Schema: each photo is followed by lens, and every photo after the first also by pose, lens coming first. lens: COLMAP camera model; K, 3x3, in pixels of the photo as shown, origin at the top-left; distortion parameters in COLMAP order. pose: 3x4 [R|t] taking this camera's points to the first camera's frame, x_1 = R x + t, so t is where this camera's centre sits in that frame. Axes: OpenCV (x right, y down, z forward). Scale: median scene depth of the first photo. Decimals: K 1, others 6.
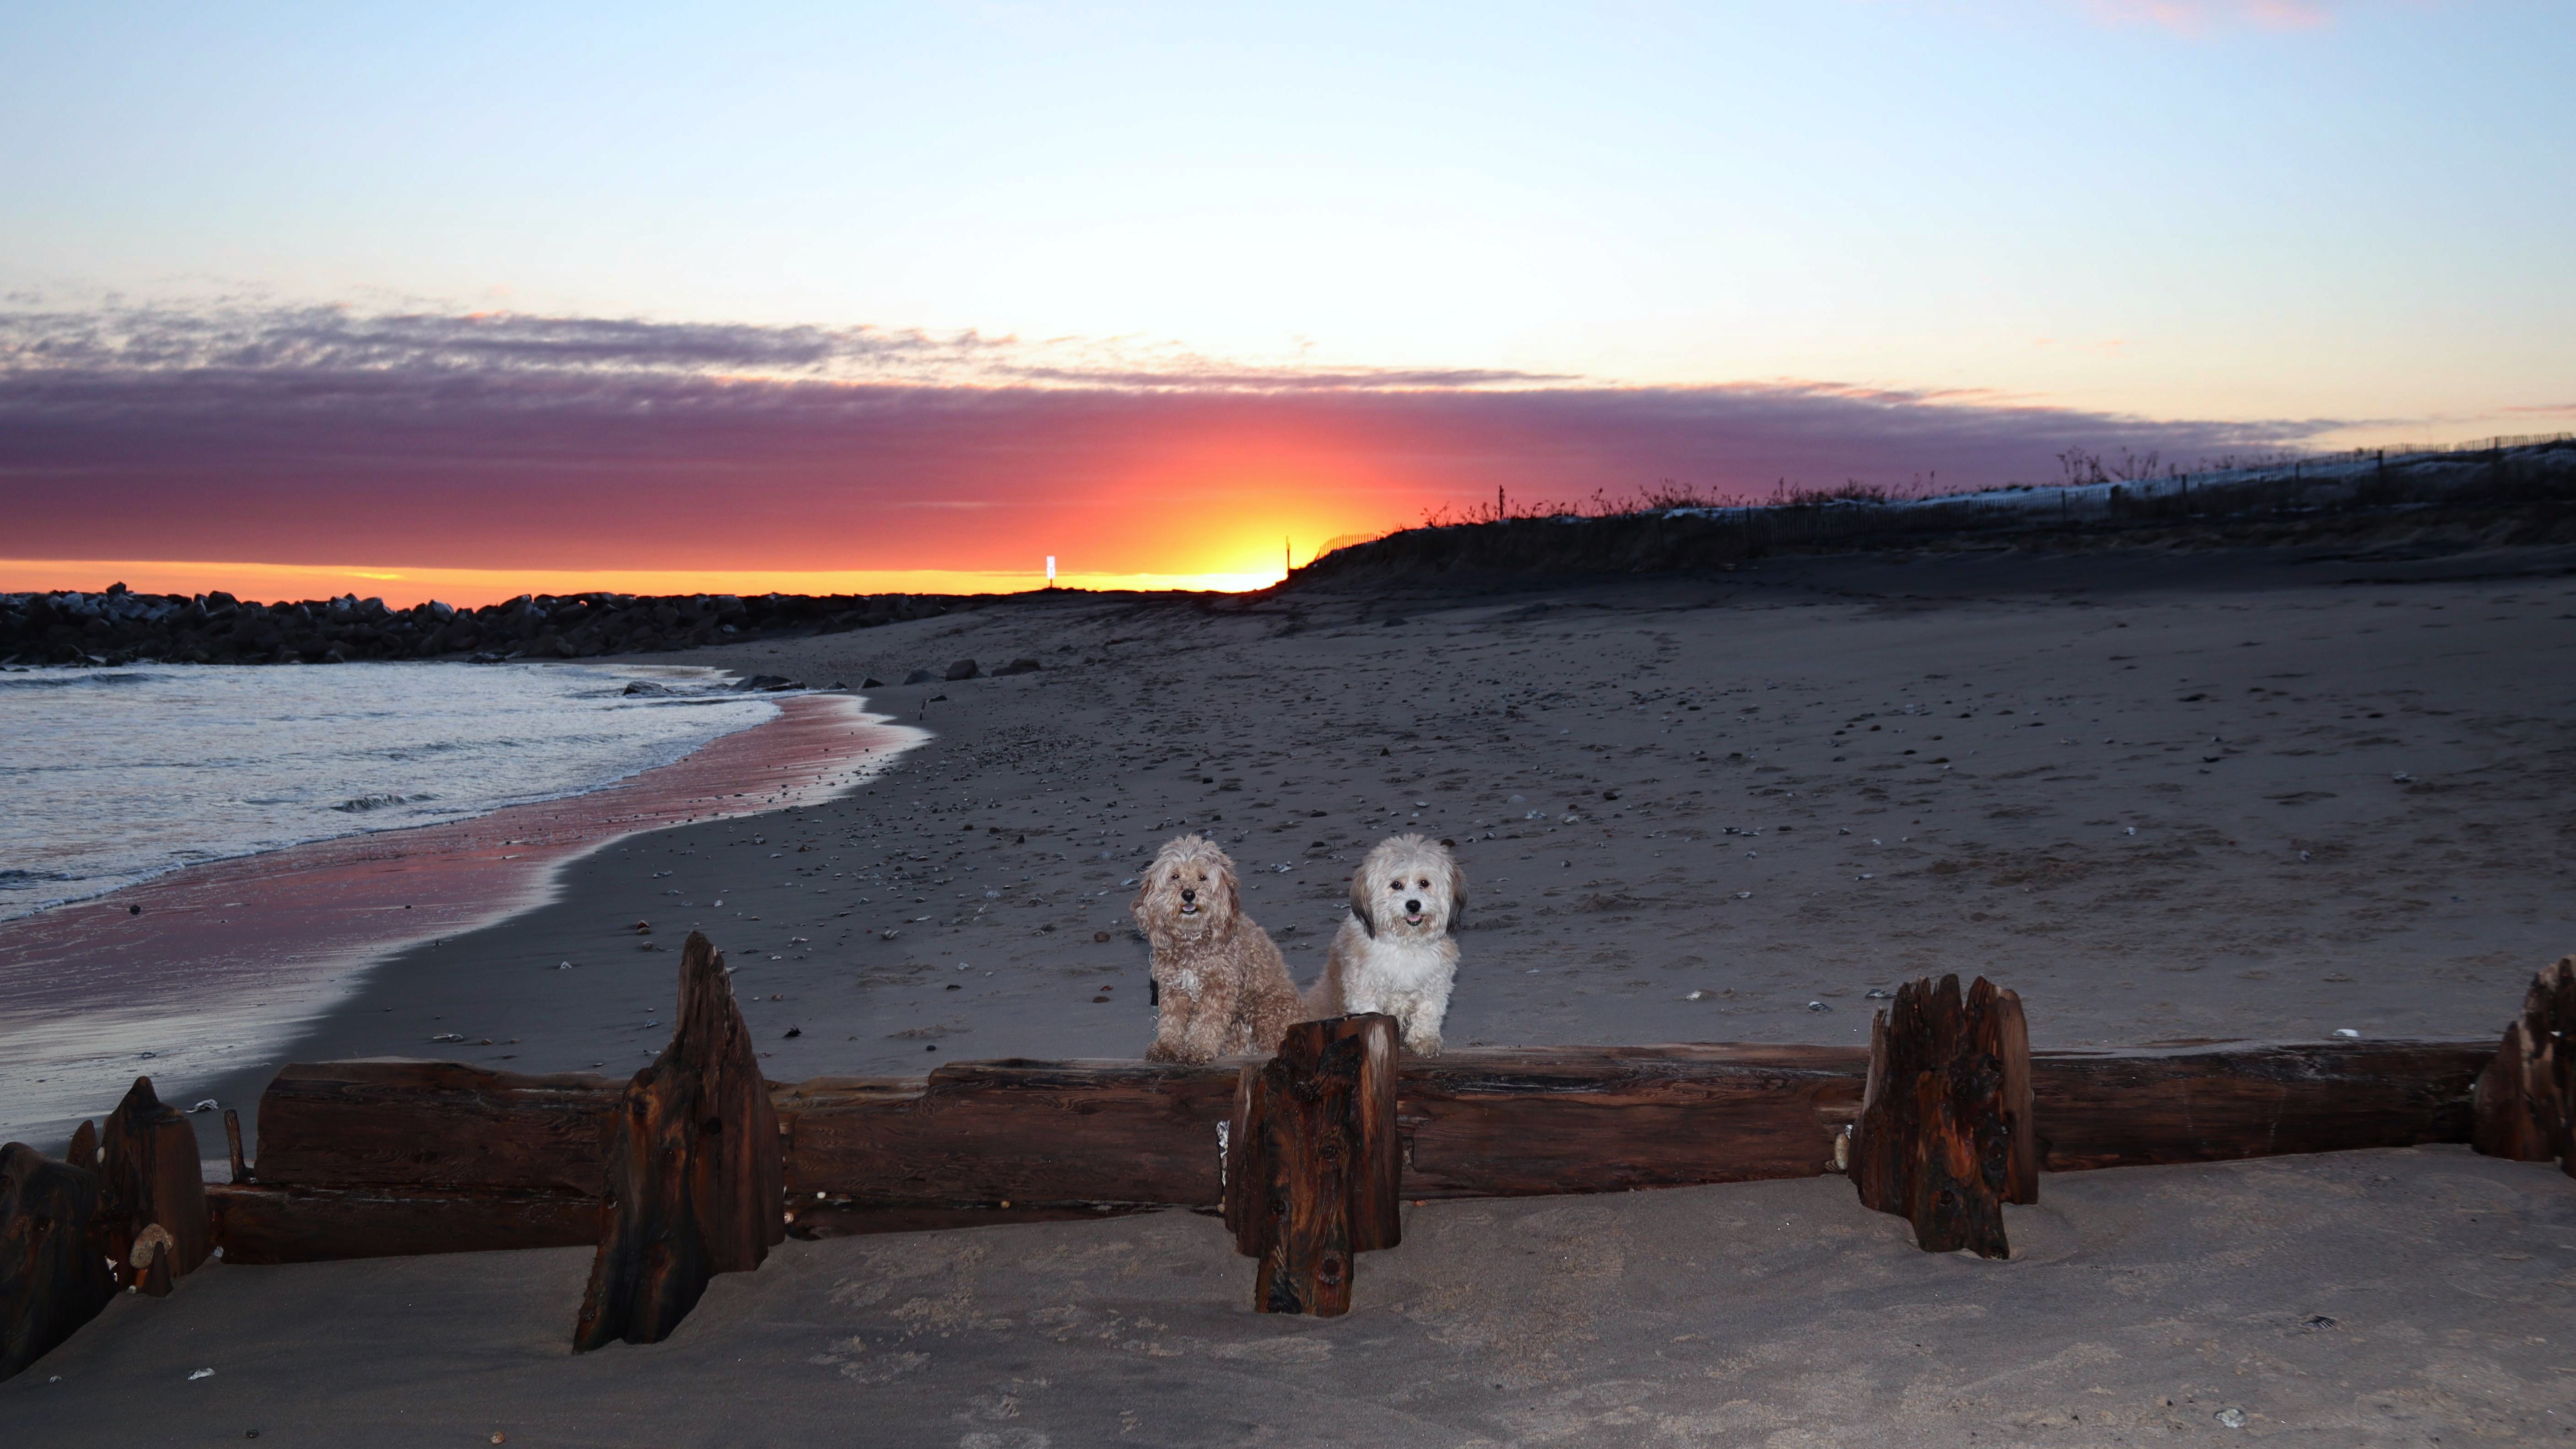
lens RADIAL K [[2300.2, 0, 1262.7], [0, 2300.2, 728.9], [0, 0, 1]] dist [-0.085185, 0.041540]
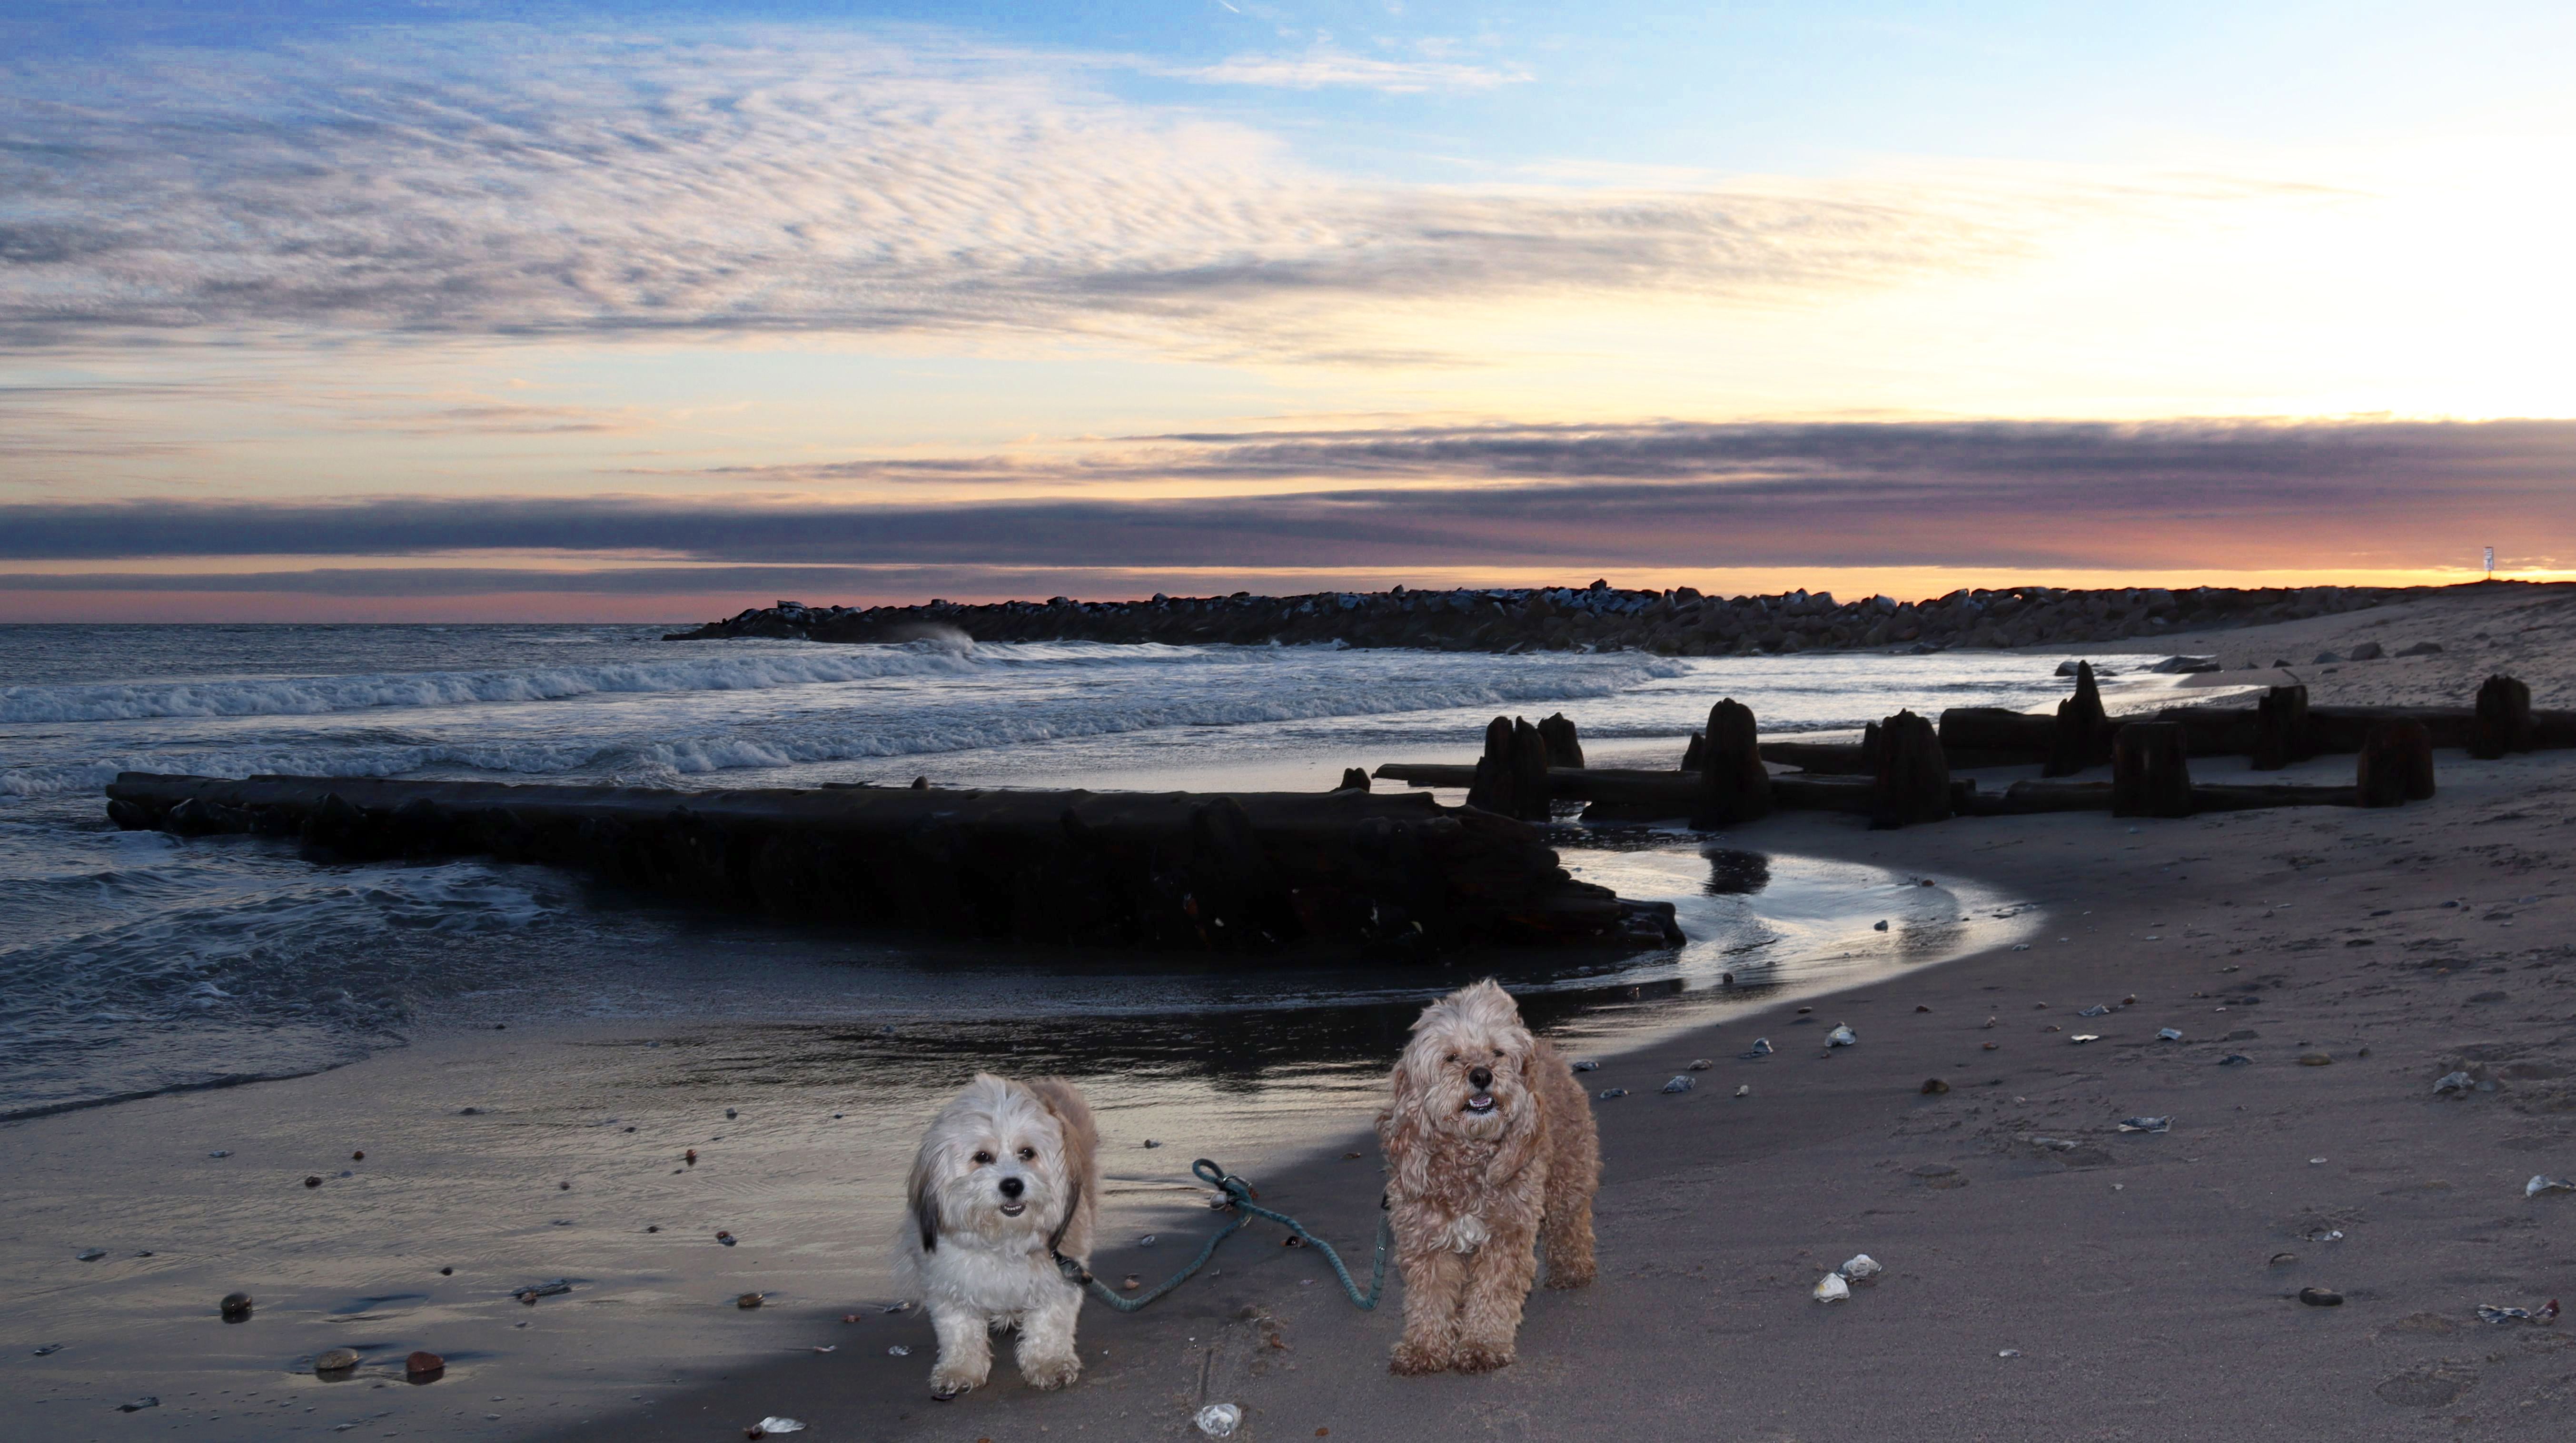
lens RADIAL K [[2300.3, 0, 1294.8], [0, 2300.3, 717.7], [0, 0, 1]] dist [-0.085185, 0.041540]
pose [[0.829949, 0.022899, -0.557370, 0.267759], [-0.024492, 0.999689, 0.004601, 0.072991], [0.557302, 0.009832, 0.830252, -1.121369]]
